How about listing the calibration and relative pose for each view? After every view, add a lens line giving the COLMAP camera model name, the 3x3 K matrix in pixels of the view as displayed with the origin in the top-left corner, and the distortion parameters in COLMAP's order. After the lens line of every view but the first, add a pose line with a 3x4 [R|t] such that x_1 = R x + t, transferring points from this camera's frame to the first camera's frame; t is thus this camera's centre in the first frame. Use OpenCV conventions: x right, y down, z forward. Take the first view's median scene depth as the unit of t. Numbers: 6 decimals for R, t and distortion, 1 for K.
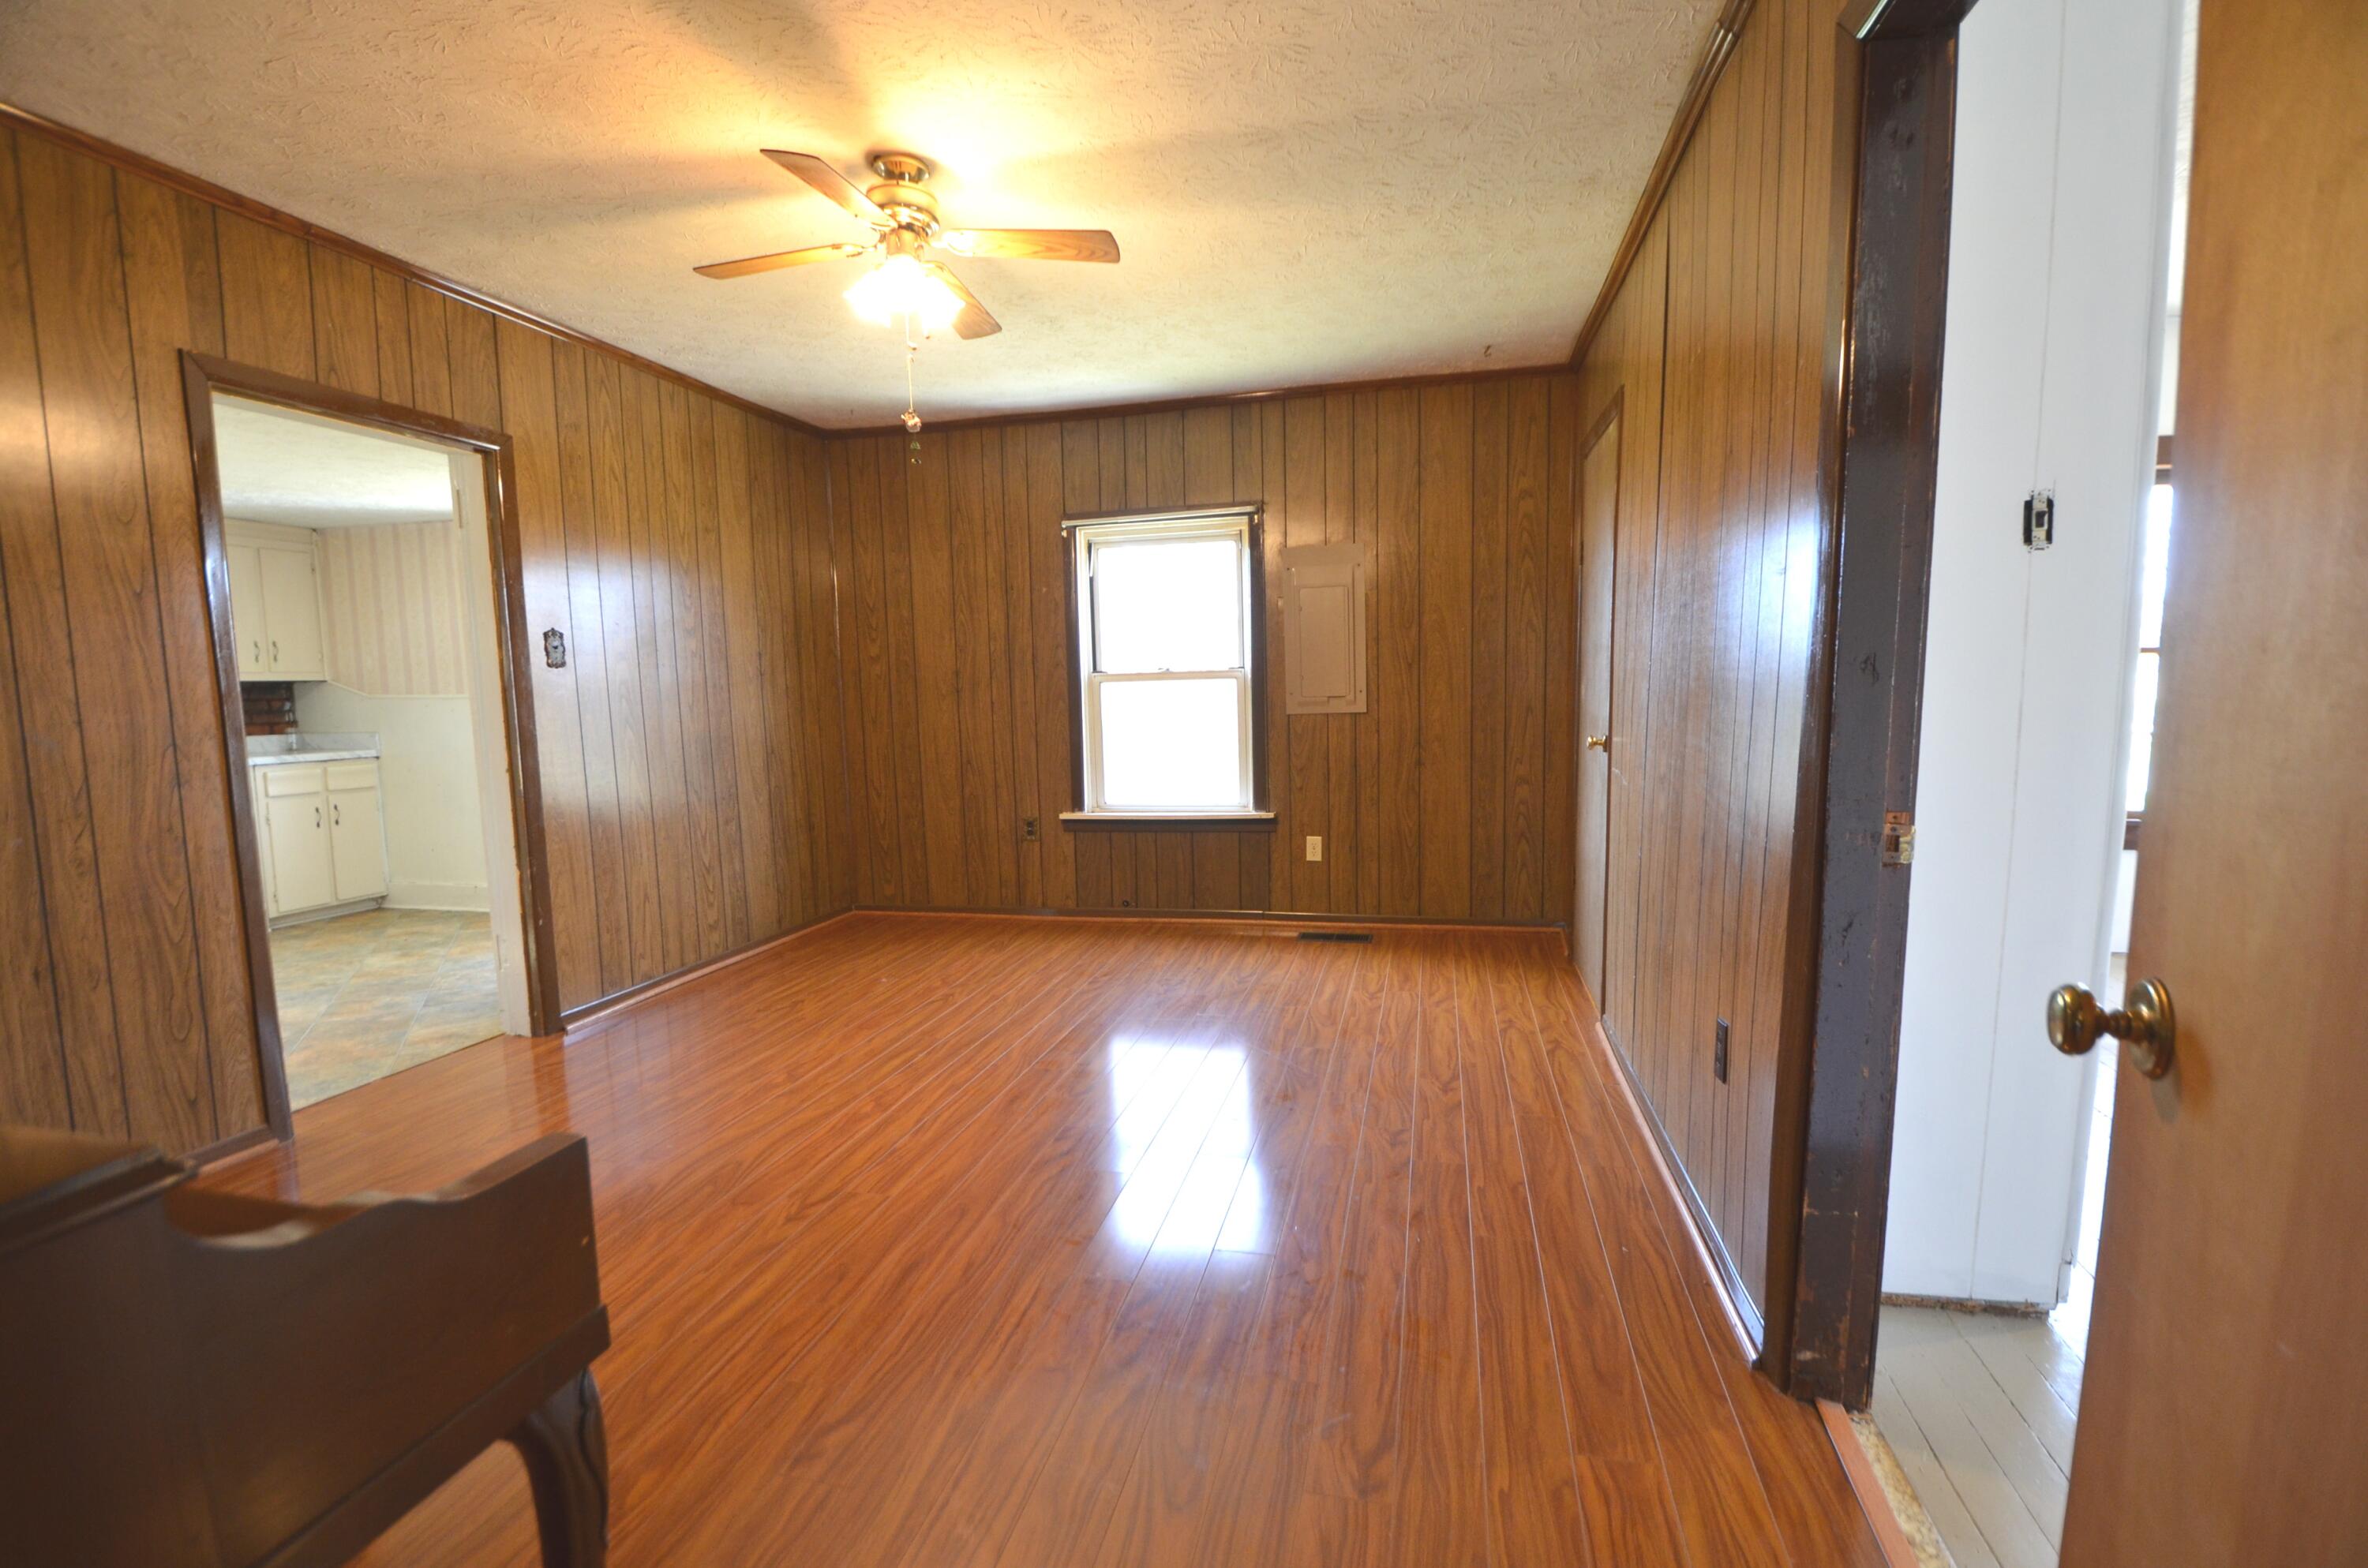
lens RADIAL K [[1050.7, 0, 1171.7], [0, 1050.7, 794.8], [0, 0, 1]] dist [-0.001382, -0.000185]
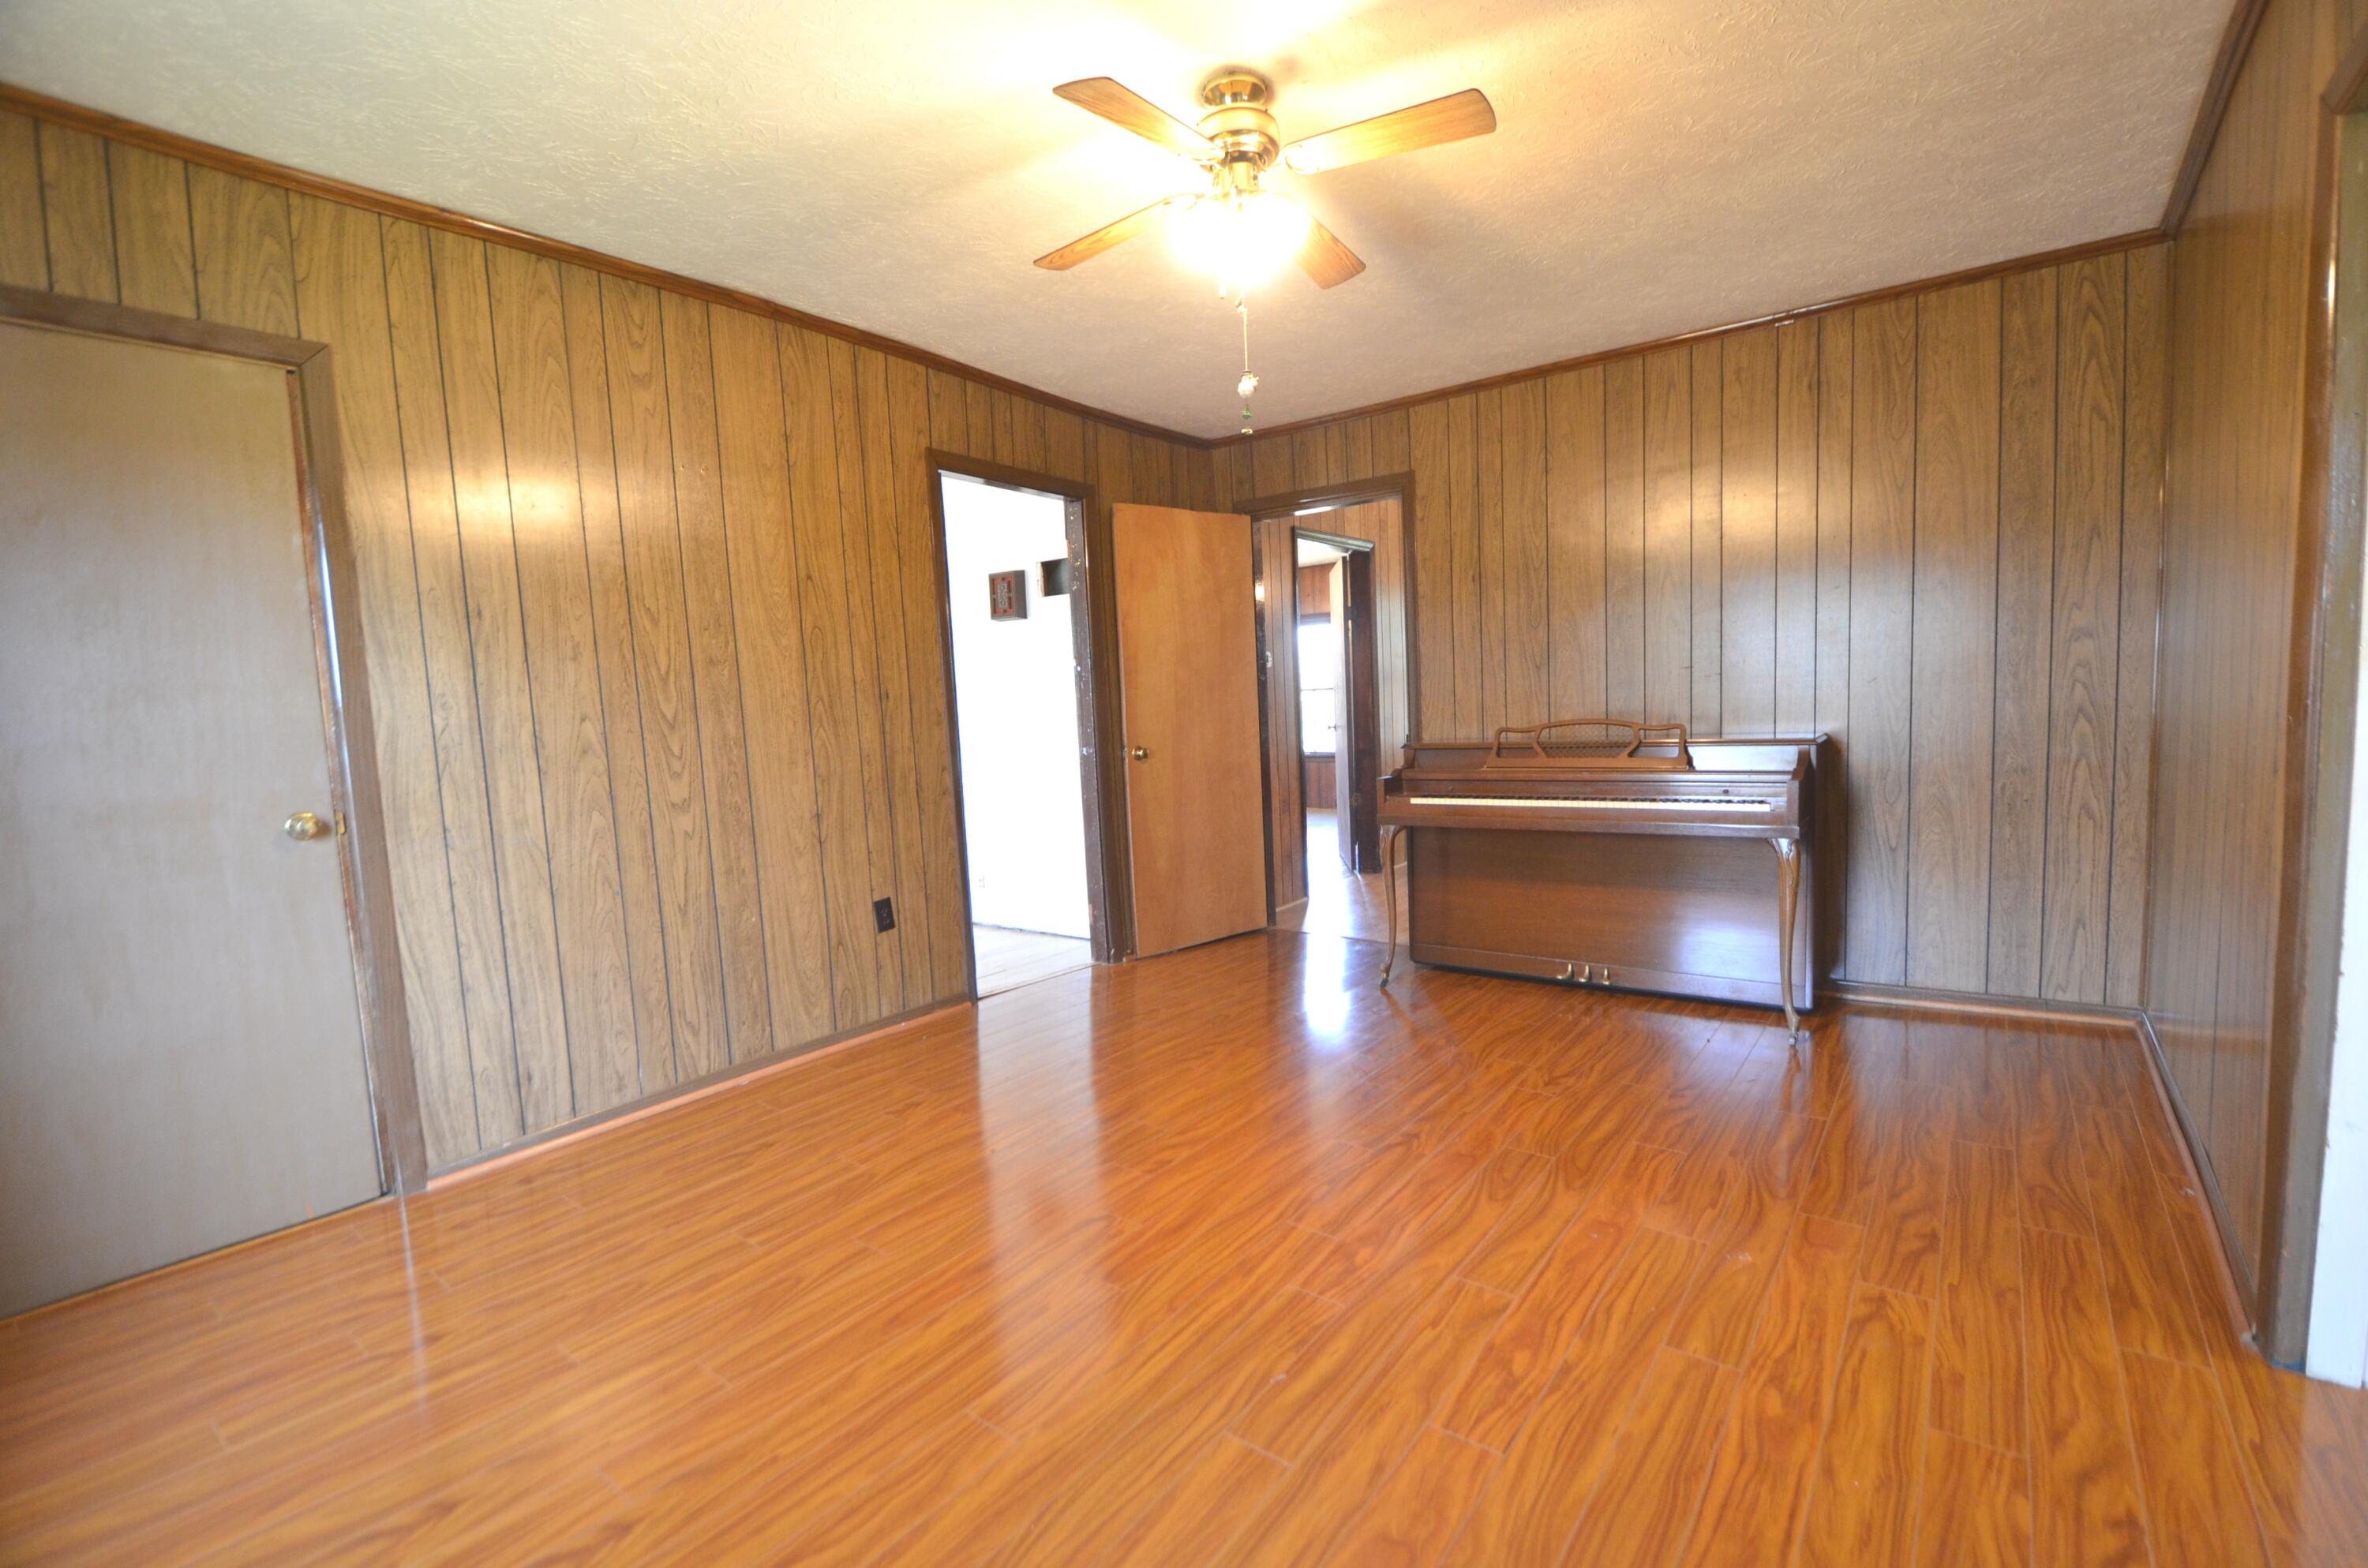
lens RADIAL K [[1050.7, 0, 1171.7], [0, 1050.7, 794.8], [0, 0, 1]] dist [-0.001382, -0.000185]
pose [[-0.914439, 0.015218, 0.404439, -0.450101], [0.095293, 0.979294, 0.178611, -0.162175], [-0.393346, 0.201869, -0.896955, 1.581108]]
